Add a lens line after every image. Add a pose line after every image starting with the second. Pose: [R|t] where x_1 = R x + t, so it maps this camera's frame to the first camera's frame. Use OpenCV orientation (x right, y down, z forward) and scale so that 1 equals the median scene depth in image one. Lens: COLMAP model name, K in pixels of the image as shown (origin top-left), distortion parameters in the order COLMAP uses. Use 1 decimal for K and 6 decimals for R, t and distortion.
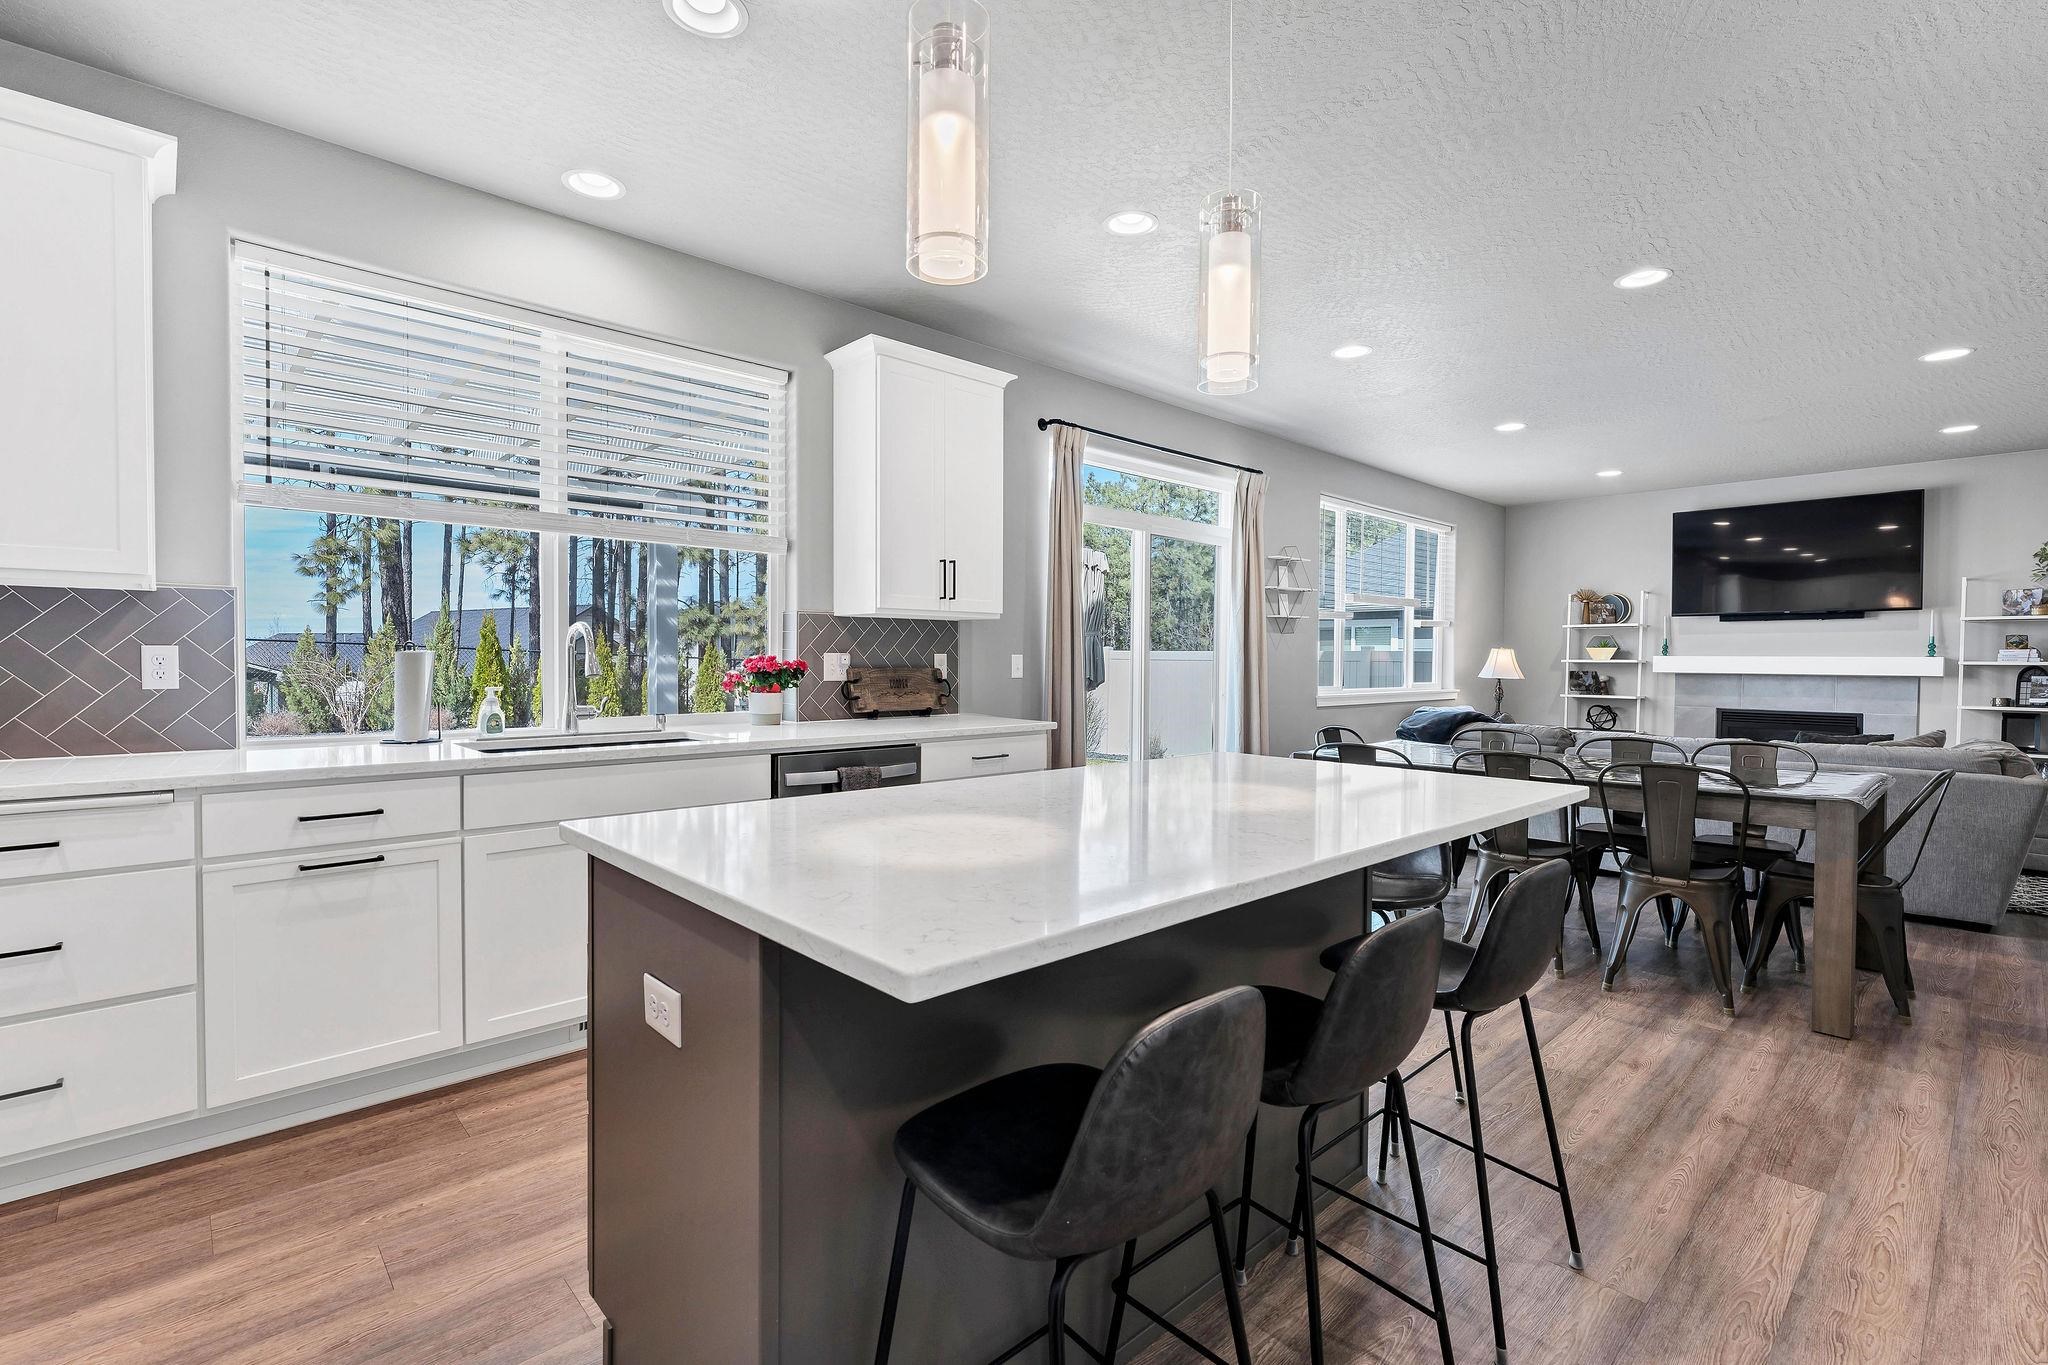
lens RADIAL K [[918.8, 0, 1022.9], [0, 918.8, 671.7], [0, 0, 1]] dist [0.004331, 0.000463]
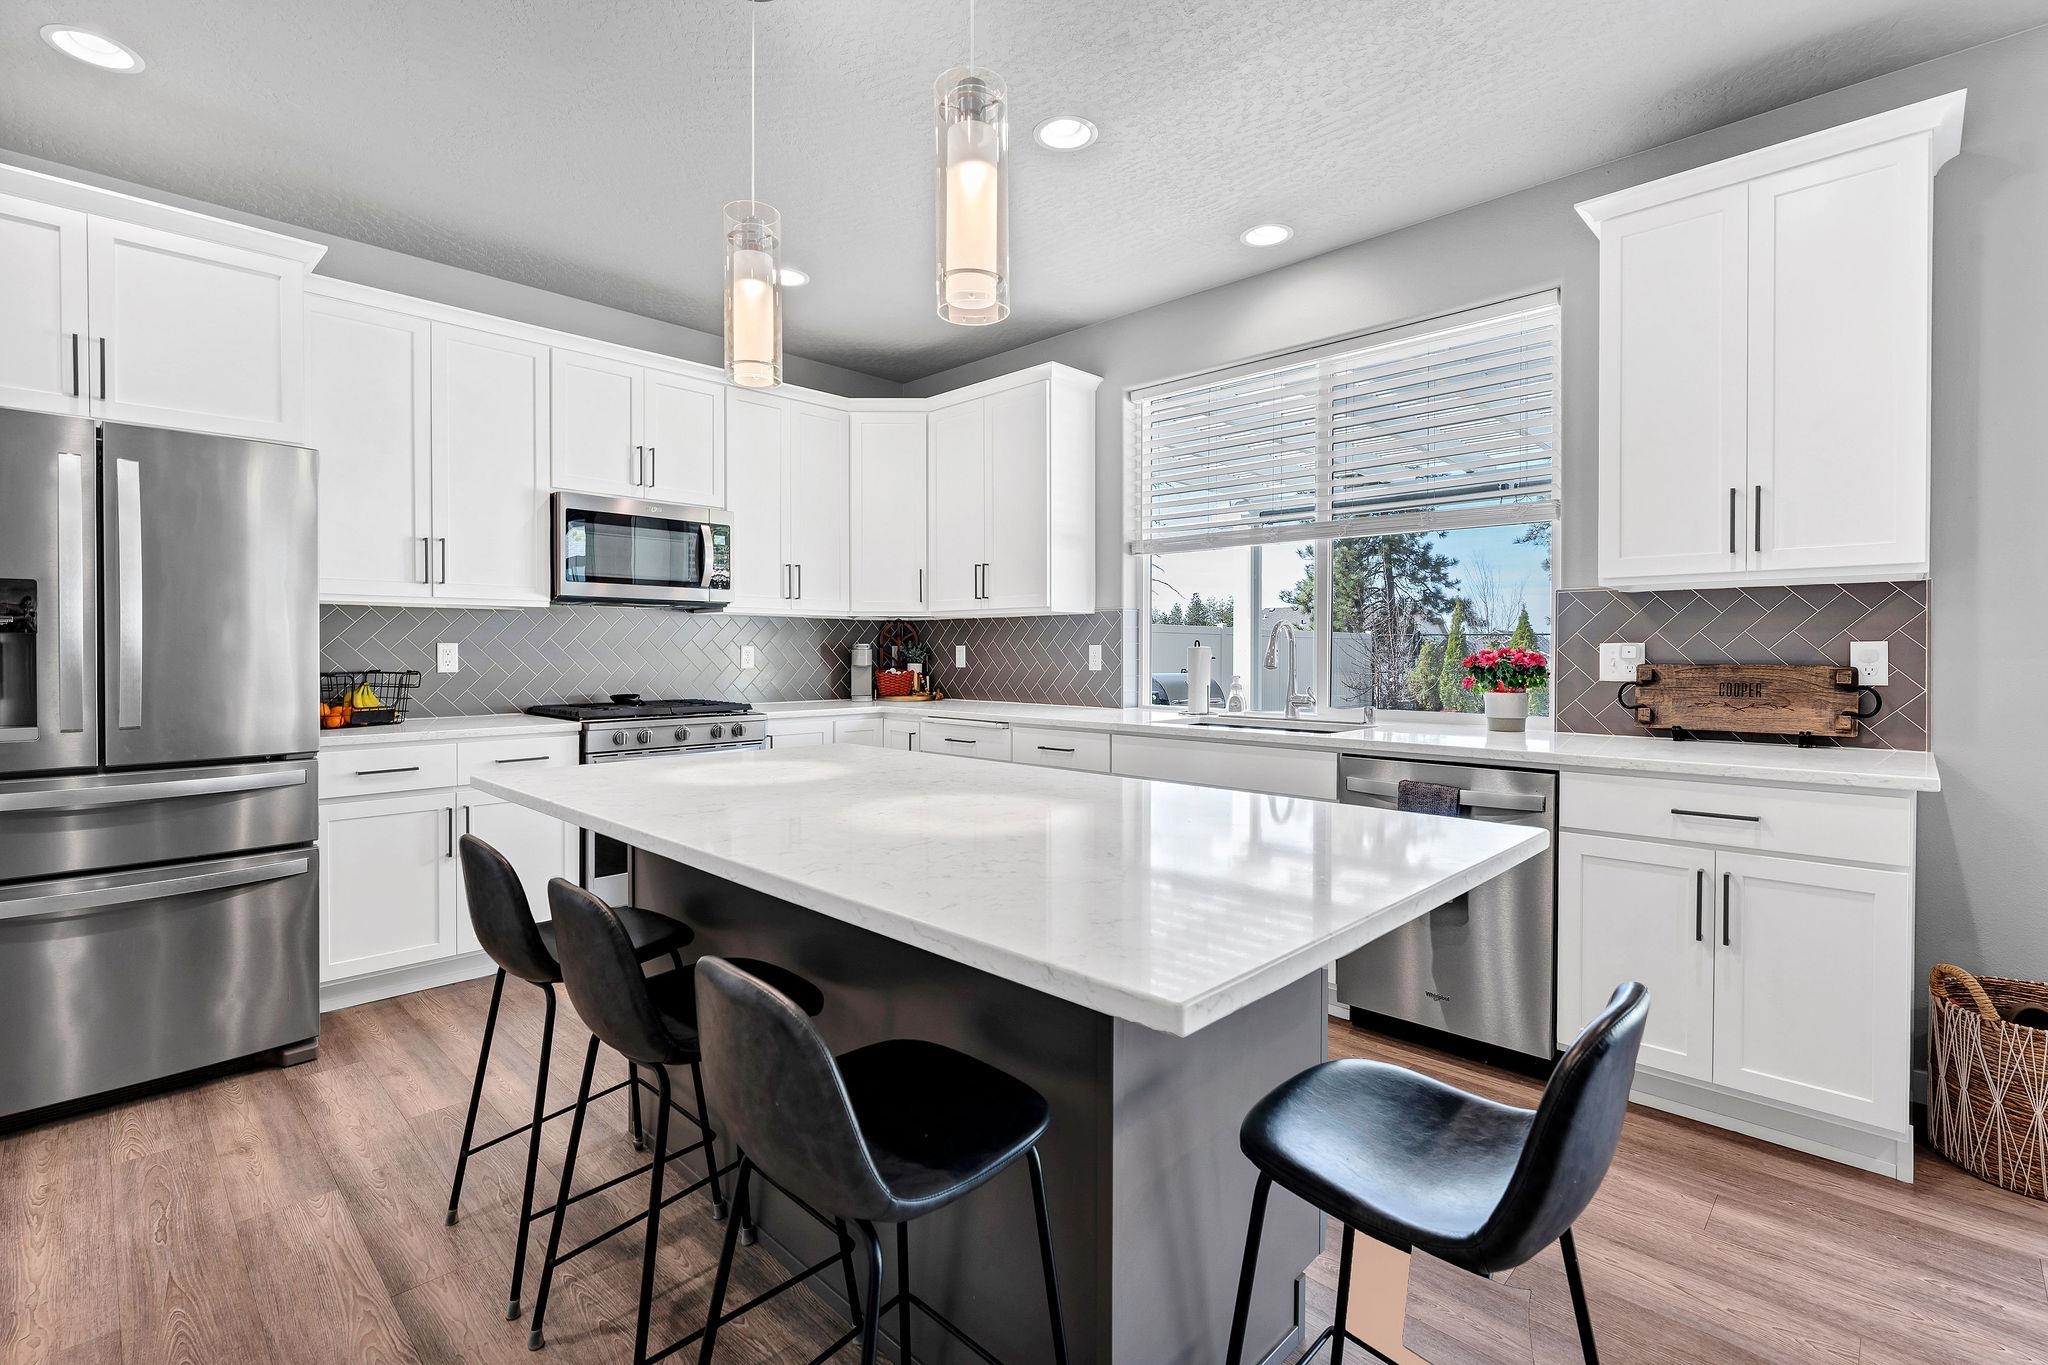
lens RADIAL K [[925.2, 0, 1044.0], [0, 925.2, 664.2], [0, 0, 1]] dist [0.004295, 0.000382]
pose [[0.070221, 0.008295, -0.997497, 0.308445], [-0.014663, 0.999866, 0.007283, -0.001210], [0.997424, 0.014115, 0.070333, 0.306022]]
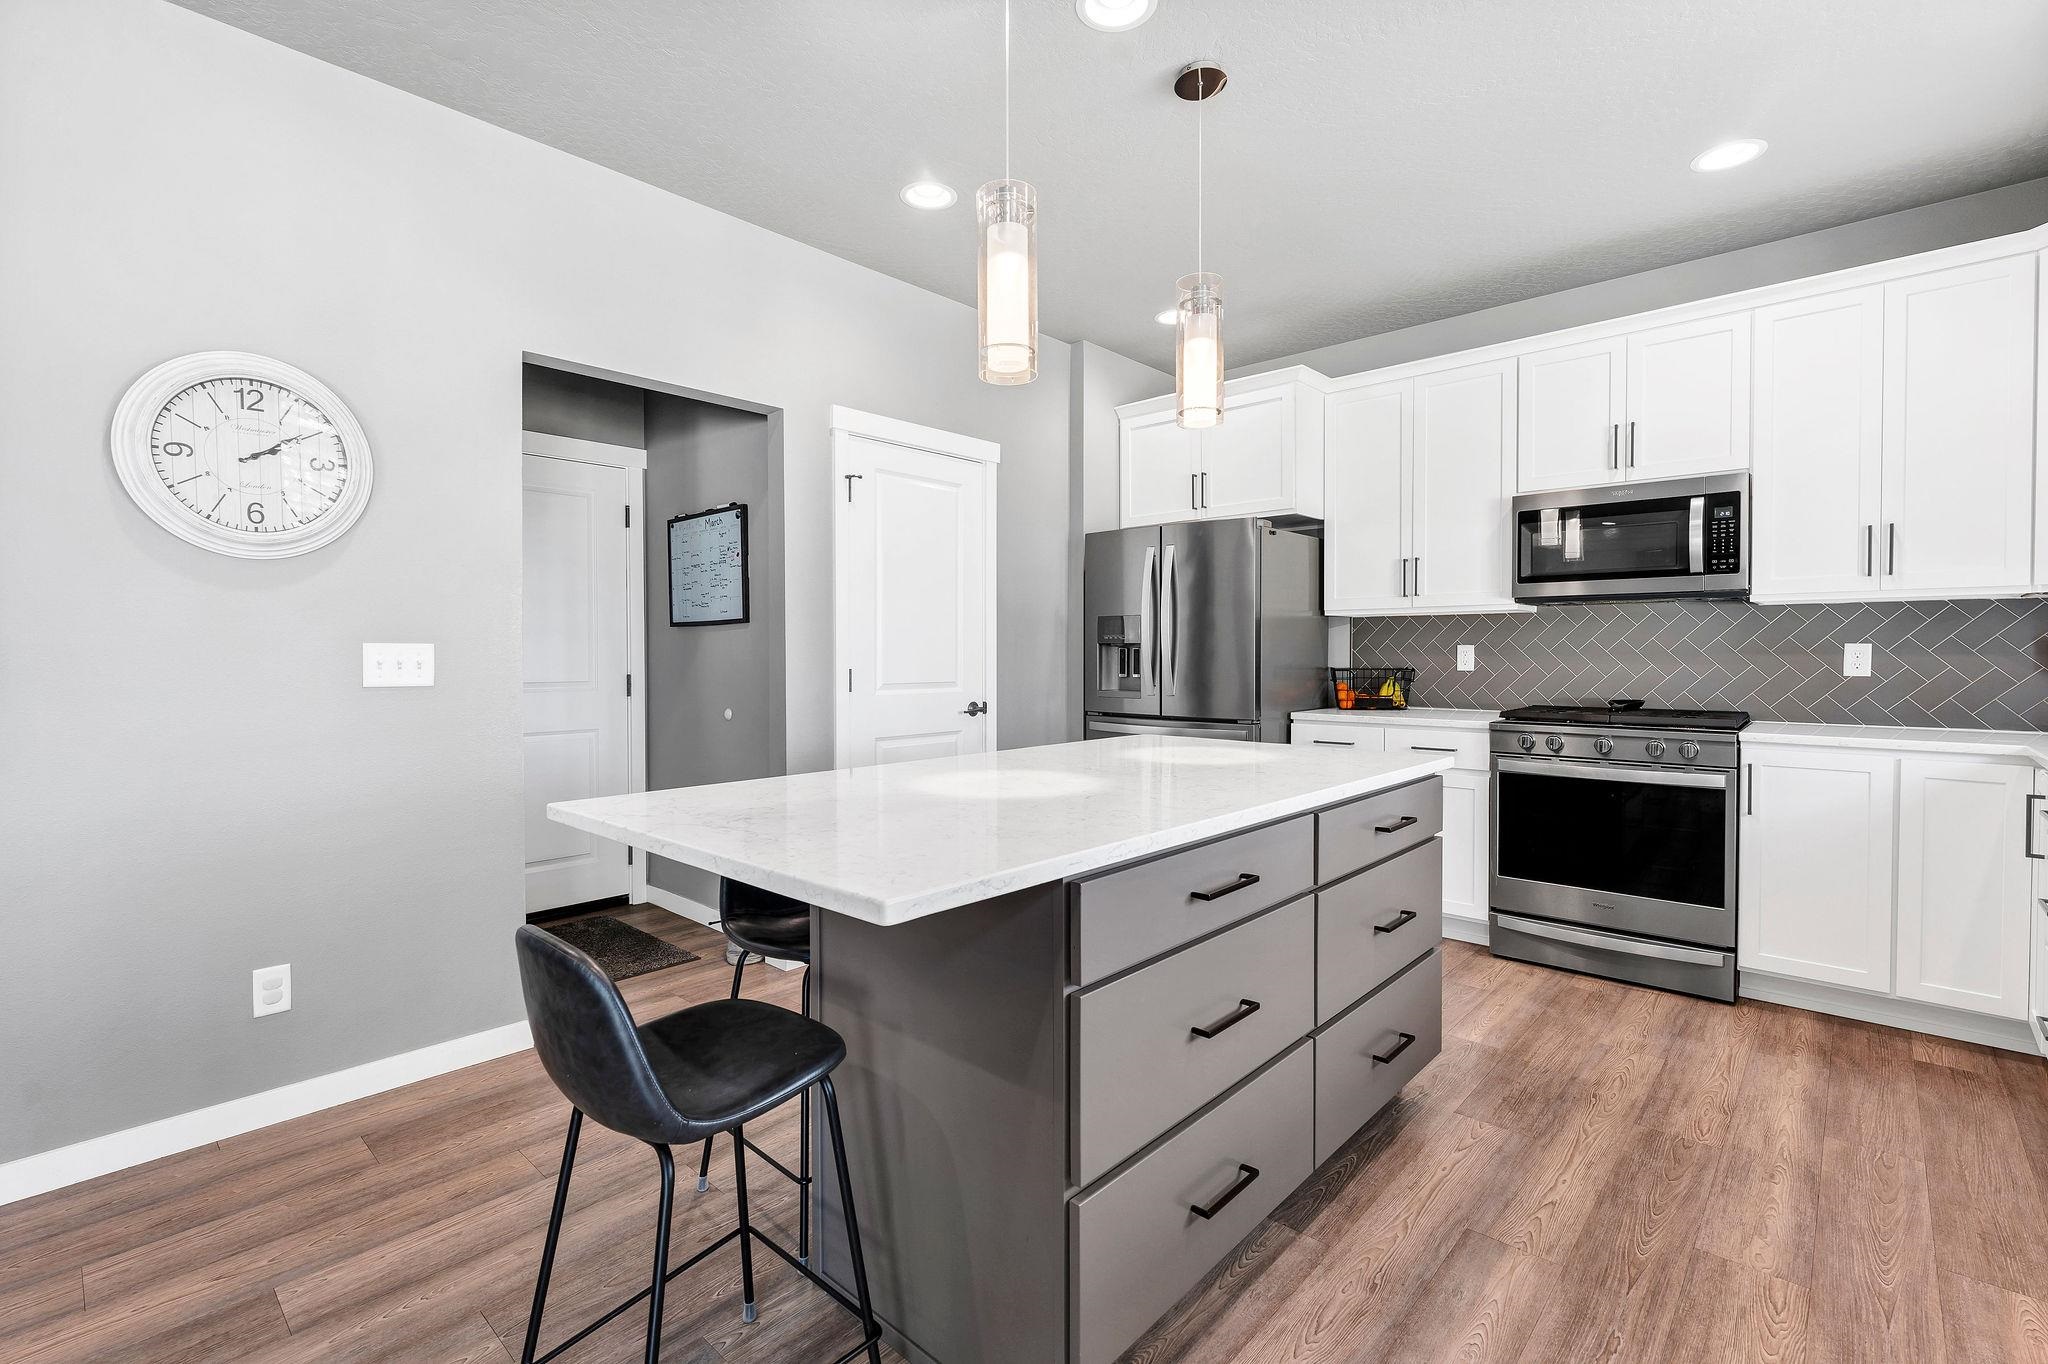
lens RADIAL K [[906.8, 0, 1030.0], [0, 906.8, 662.7], [0, 0, 1]] dist [0.001044, 0.000192]
pose [[-0.996536, -0.003792, -0.083075, 0.078471], [-0.006024, 0.999627, 0.026637, -0.007258], [0.082943, 0.027045, -0.996187, 0.587821]]
